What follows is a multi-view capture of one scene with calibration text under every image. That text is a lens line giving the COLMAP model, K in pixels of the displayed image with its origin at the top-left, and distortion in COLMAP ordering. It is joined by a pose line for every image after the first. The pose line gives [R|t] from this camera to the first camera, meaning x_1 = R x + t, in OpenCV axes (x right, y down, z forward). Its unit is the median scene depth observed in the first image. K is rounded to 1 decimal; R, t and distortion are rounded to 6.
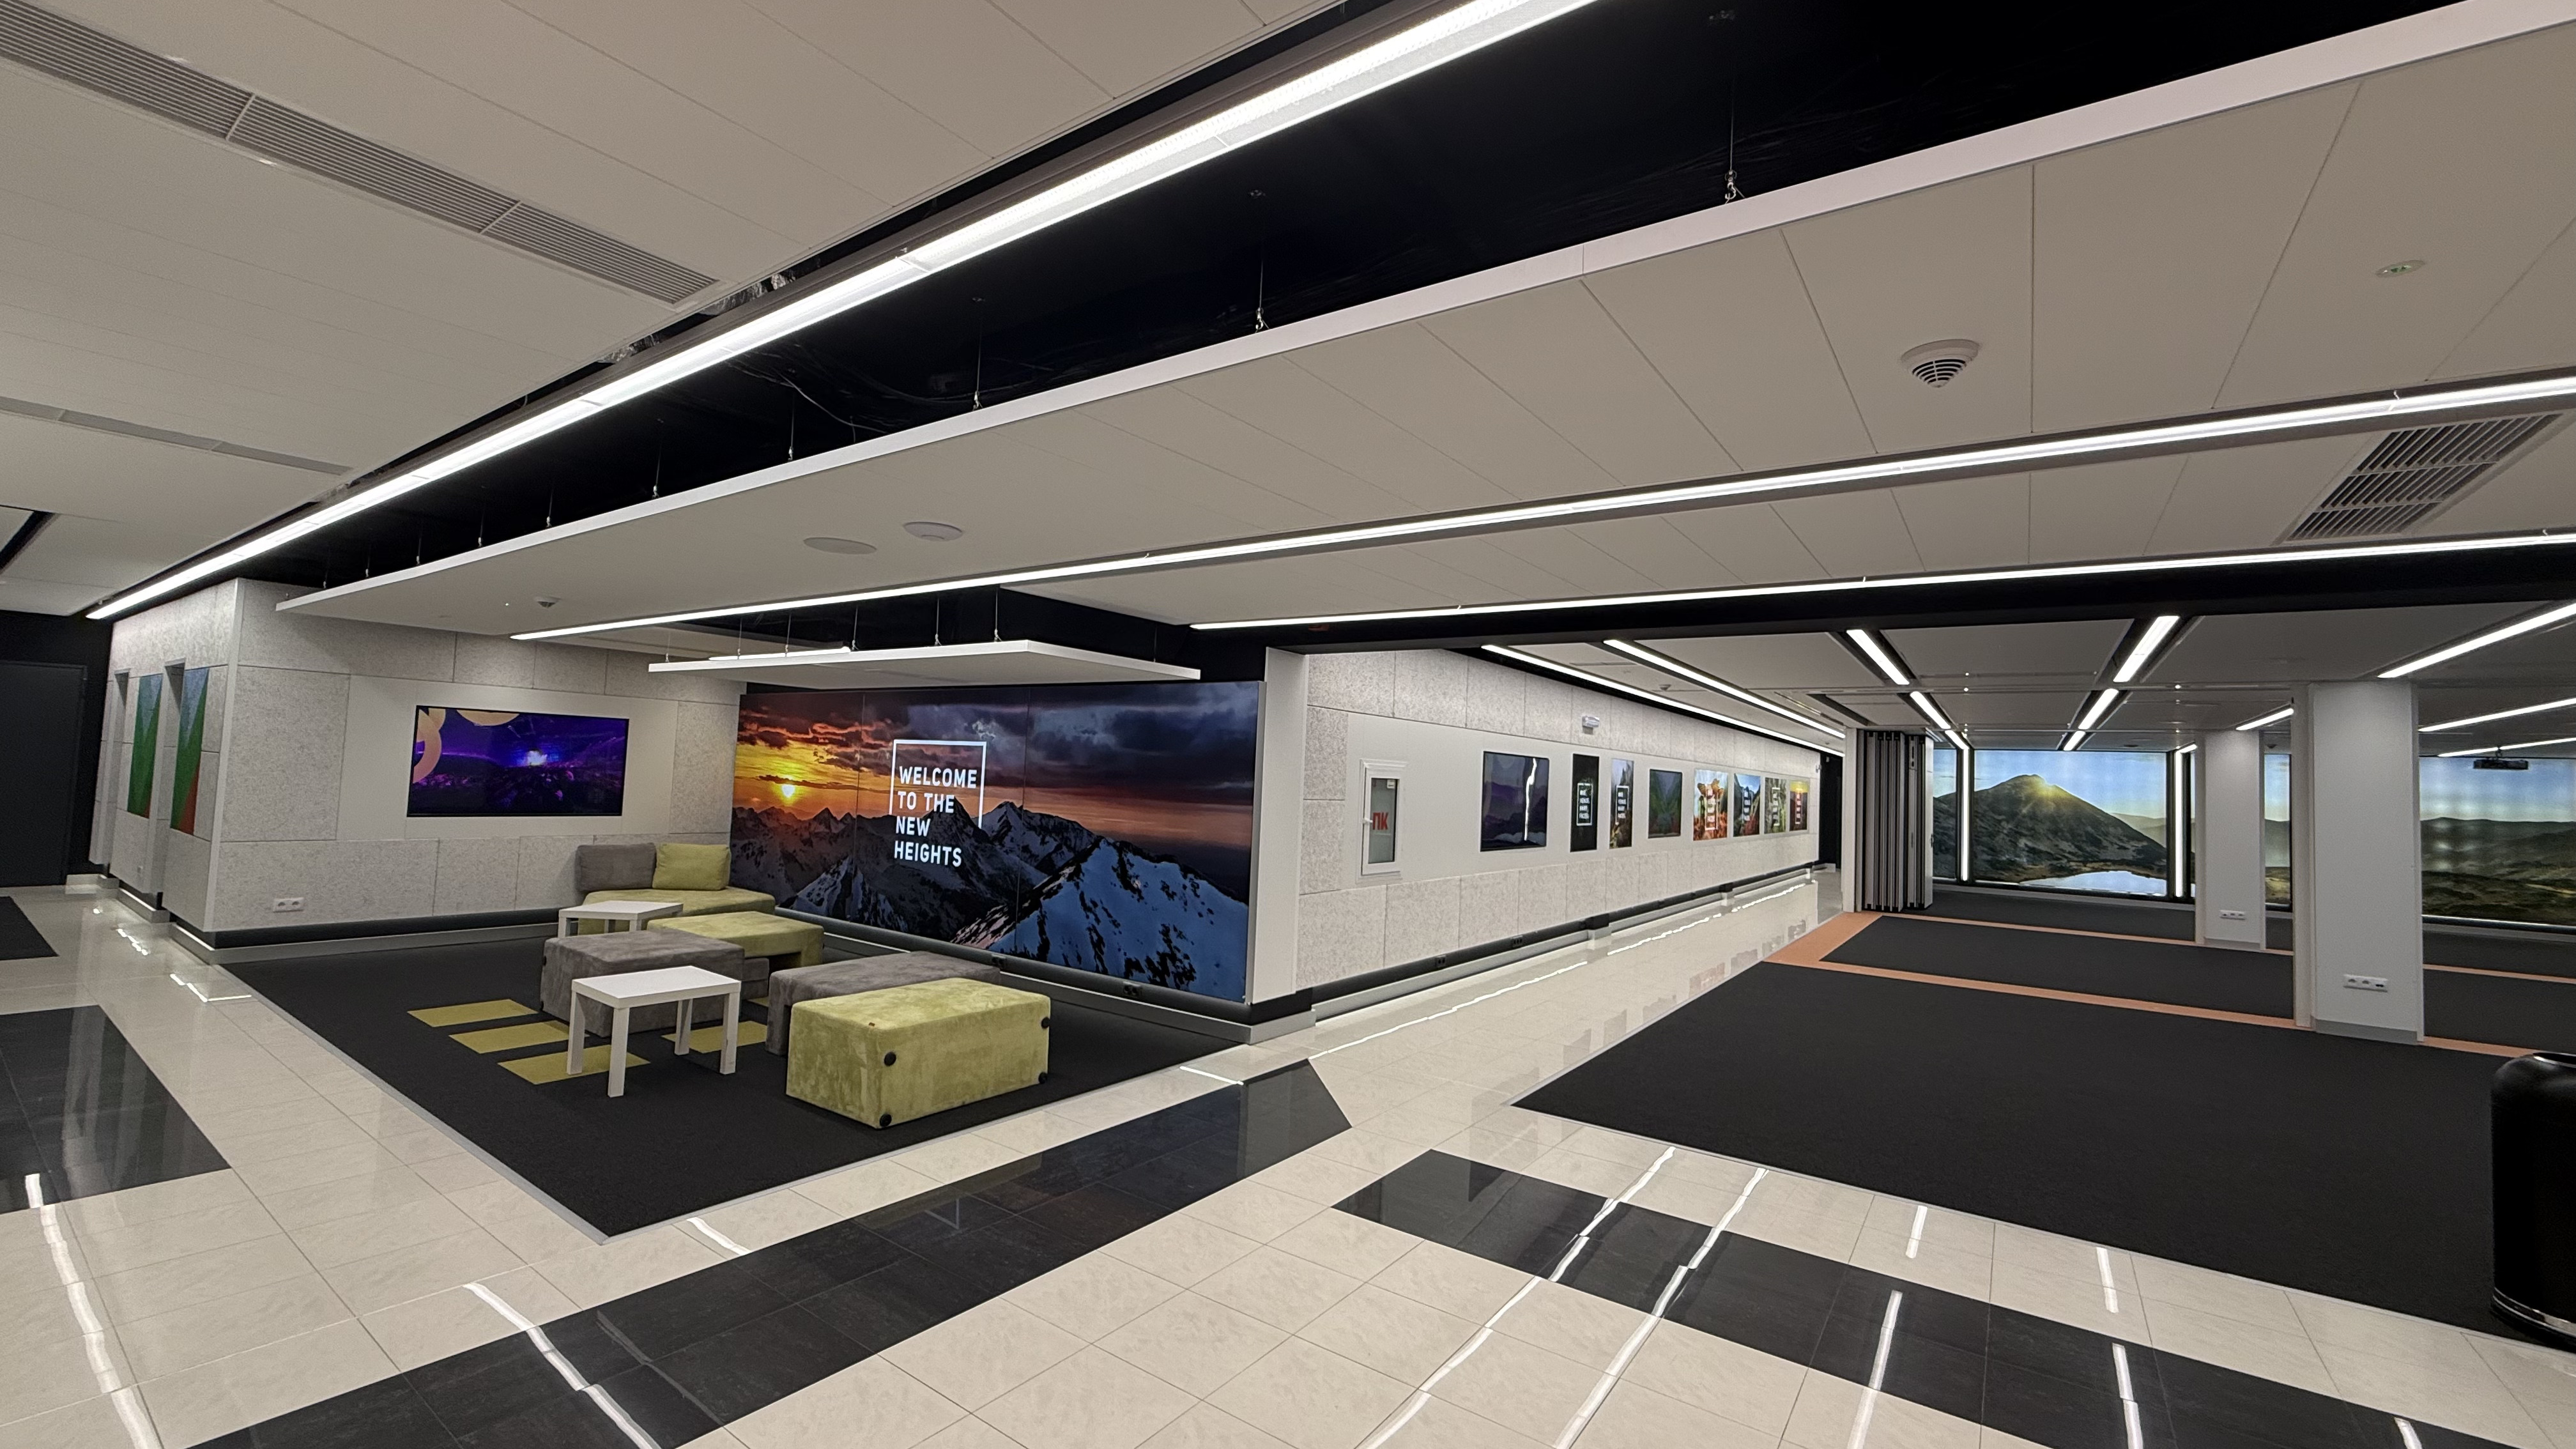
lens RADIAL K [[1021.5, 0, 1283.4], [0, 1021.5, 722.7], [0, 0, 1]] dist [-0.000562, 0.000040]
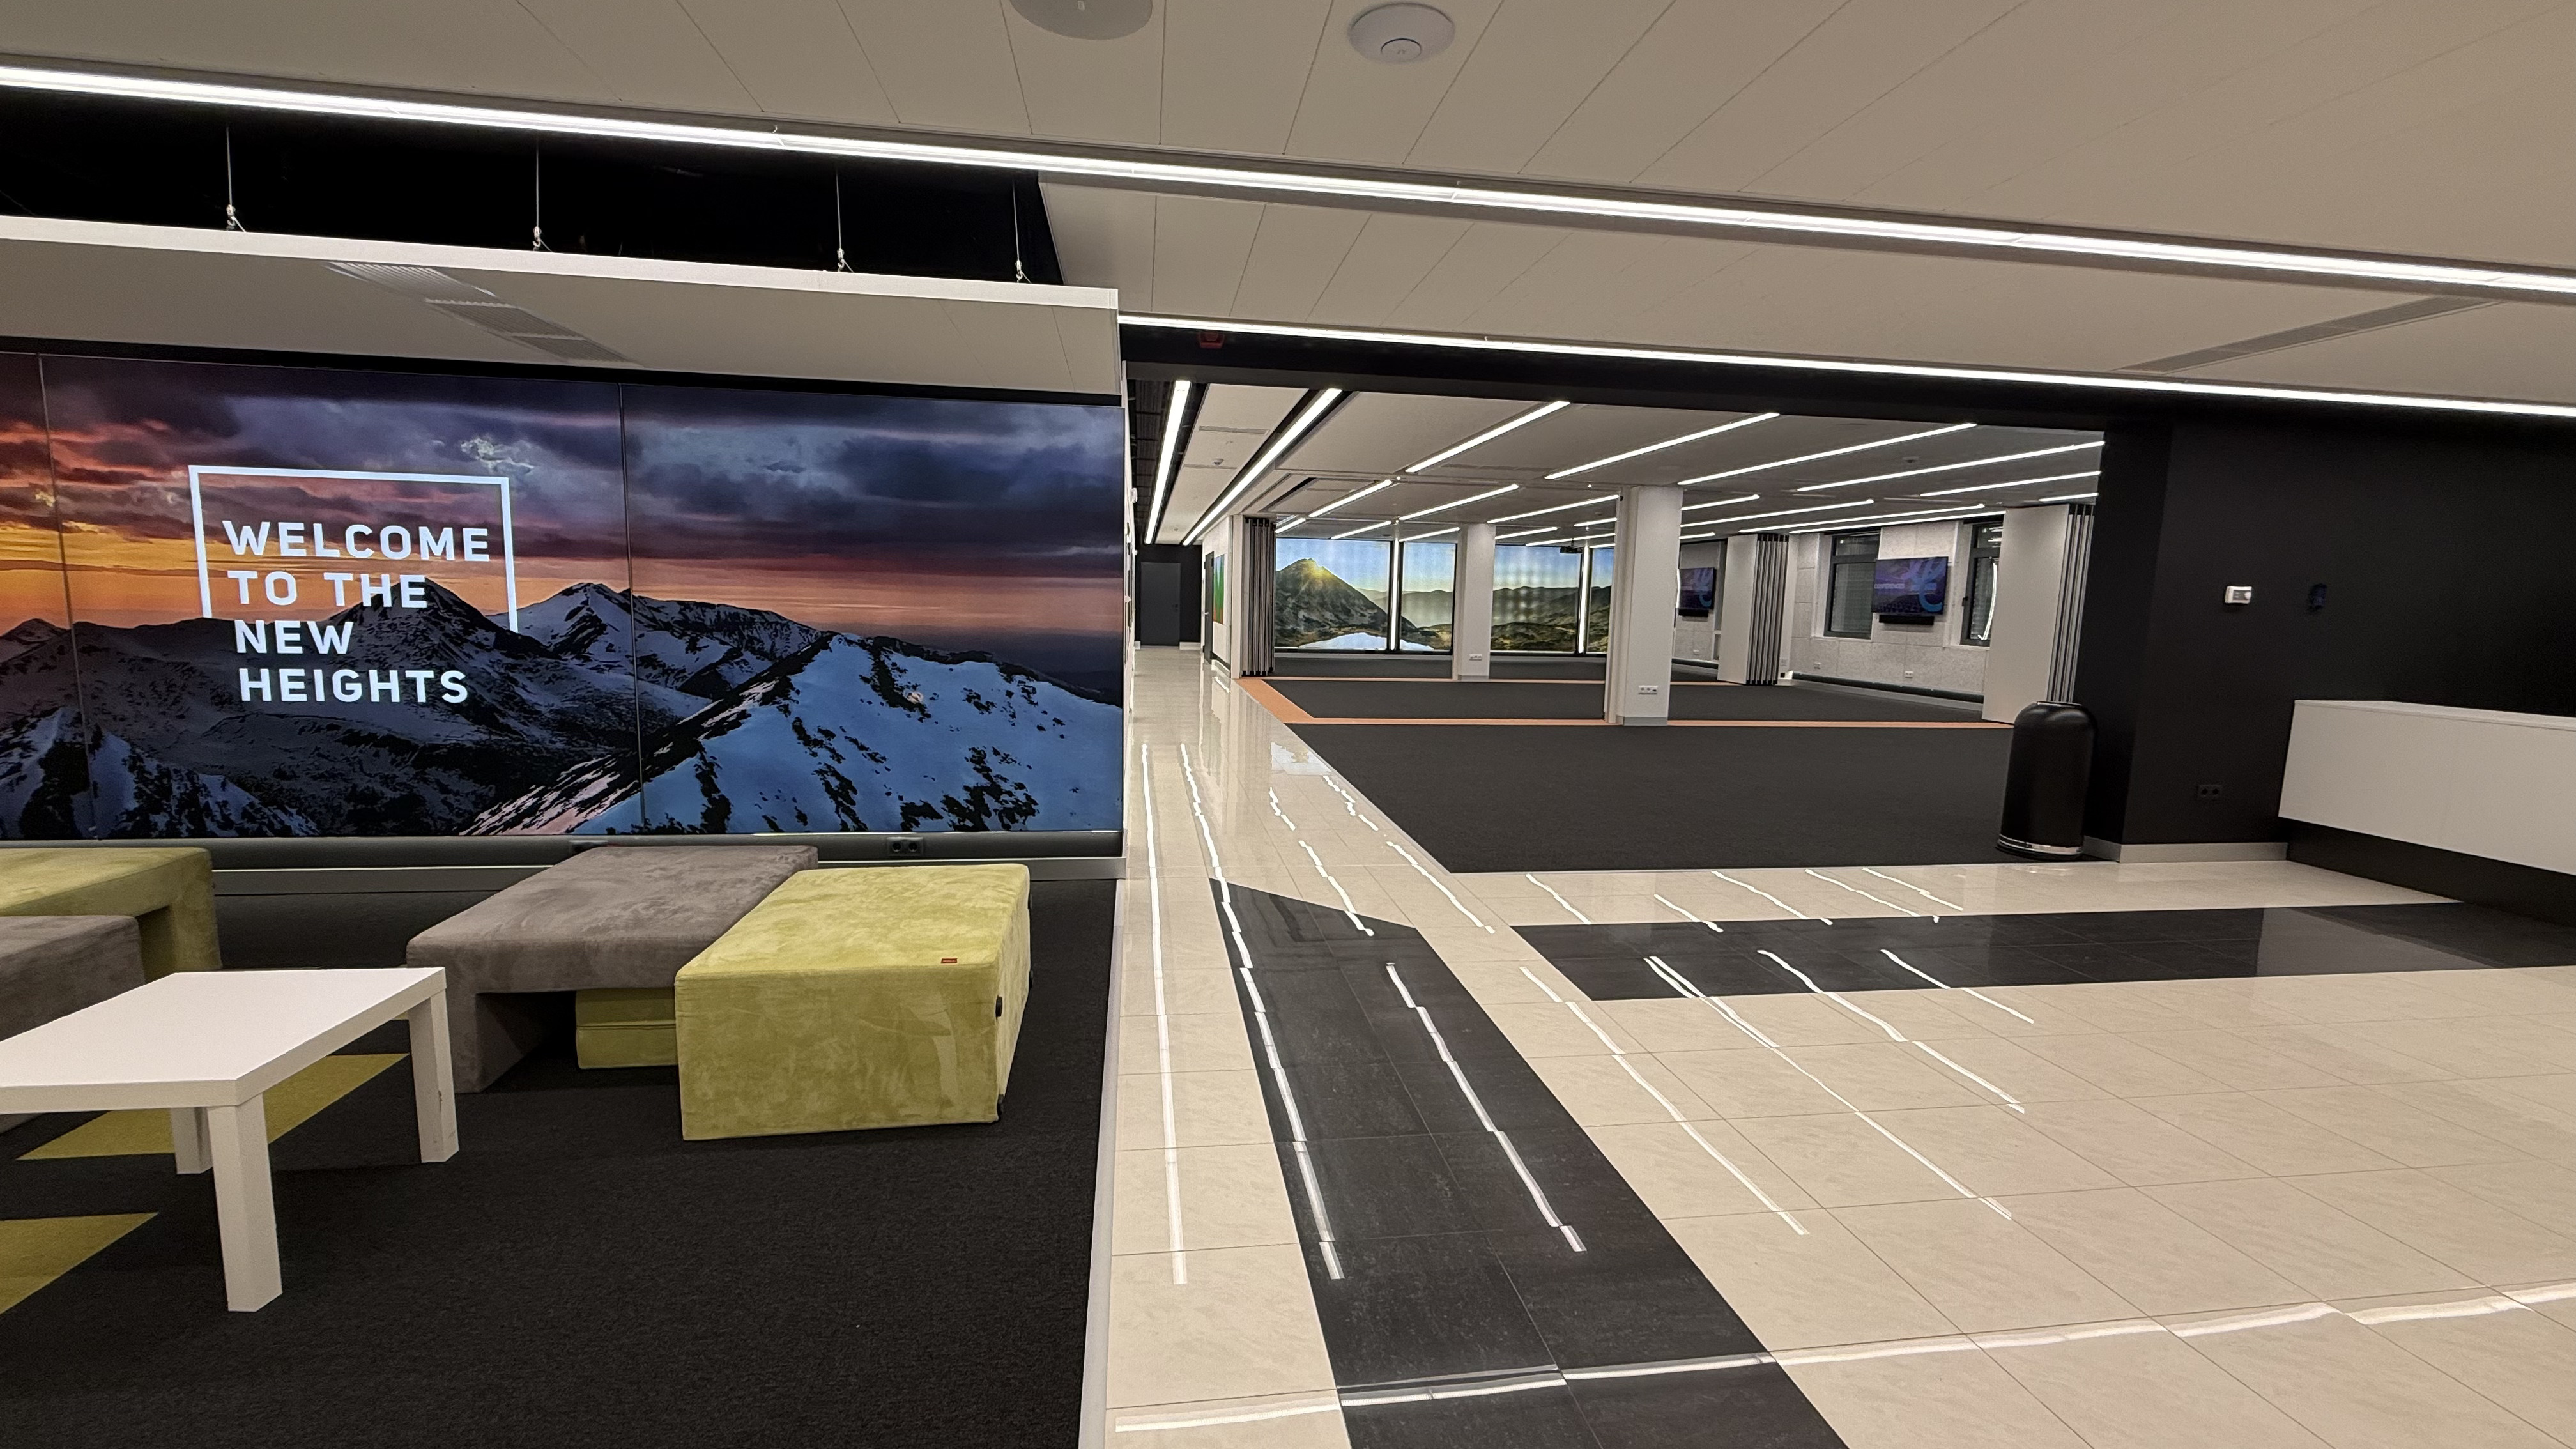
lens RADIAL K [[1021.5, 0, 1281.6], [0, 1021.5, 723.3], [0, 0, 1]] dist [-0.000562, 0.000040]
pose [[0.722239, -0.109479, 0.682924, -0.350683], [-0.030470, 0.981398, 0.189551, 0.029396], [-0.690972, -0.157710, 0.705468, 0.270864]]
